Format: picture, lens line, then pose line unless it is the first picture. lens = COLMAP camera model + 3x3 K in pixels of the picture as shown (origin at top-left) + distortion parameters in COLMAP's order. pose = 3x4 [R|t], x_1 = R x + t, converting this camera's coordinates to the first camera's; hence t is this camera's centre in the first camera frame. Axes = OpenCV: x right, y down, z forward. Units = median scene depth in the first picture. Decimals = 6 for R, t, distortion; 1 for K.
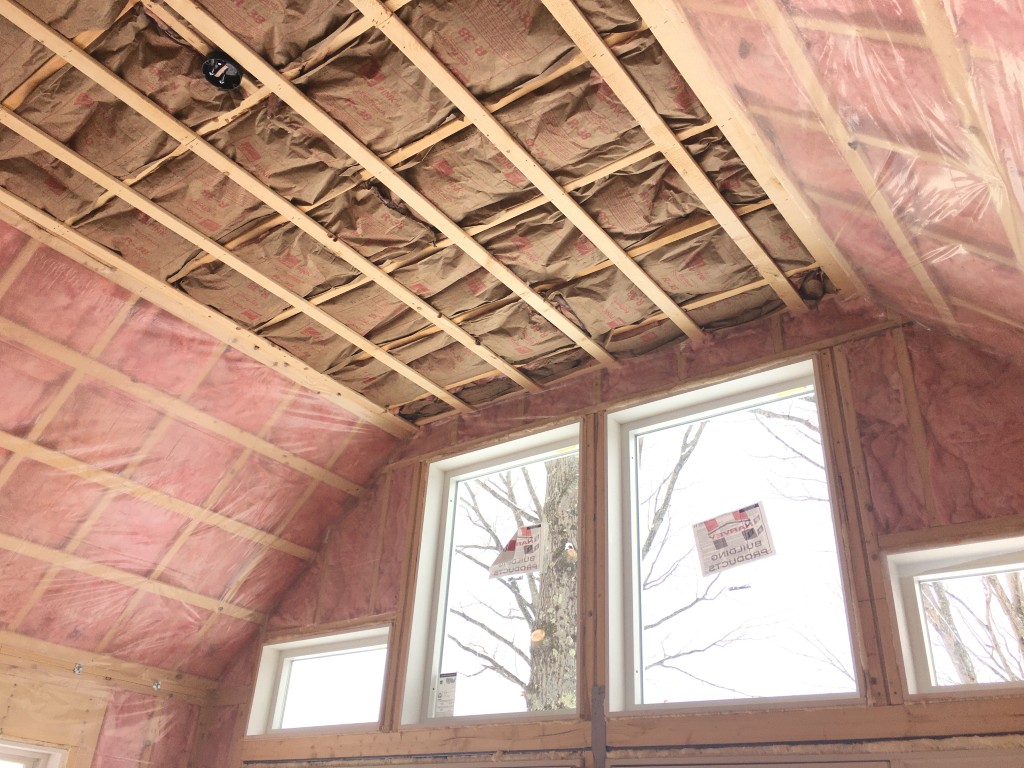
lens RADIAL K [[885.2, 0, 513.5], [0, 885.2, 381.7], [0, 0, 1]] dist [0.064097, 0.006678]
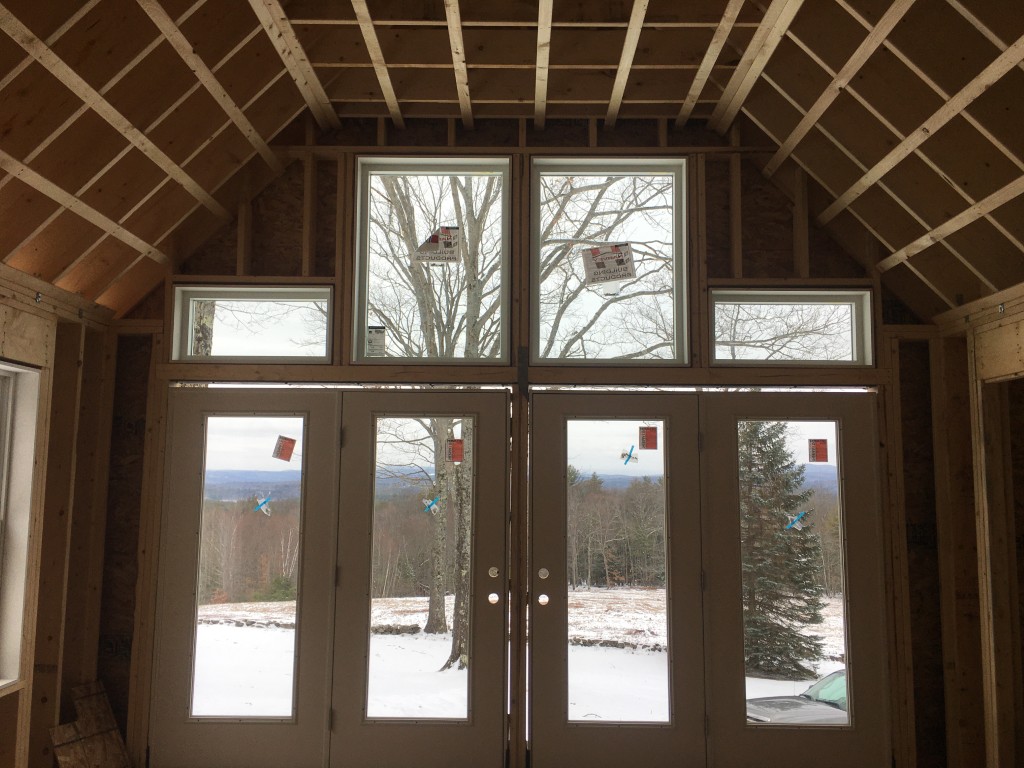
lens RADIAL K [[885.2, 0, 510.1], [0, 885.2, 386.1], [0, 0, 1]] dist [0.064097, 0.006678]
pose [[0.810291, 0.015954, 0.585810, -0.793596], [-0.257276, 0.907830, 0.331140, -0.098042], [-0.526533, -0.419035, 0.739712, -0.151917]]
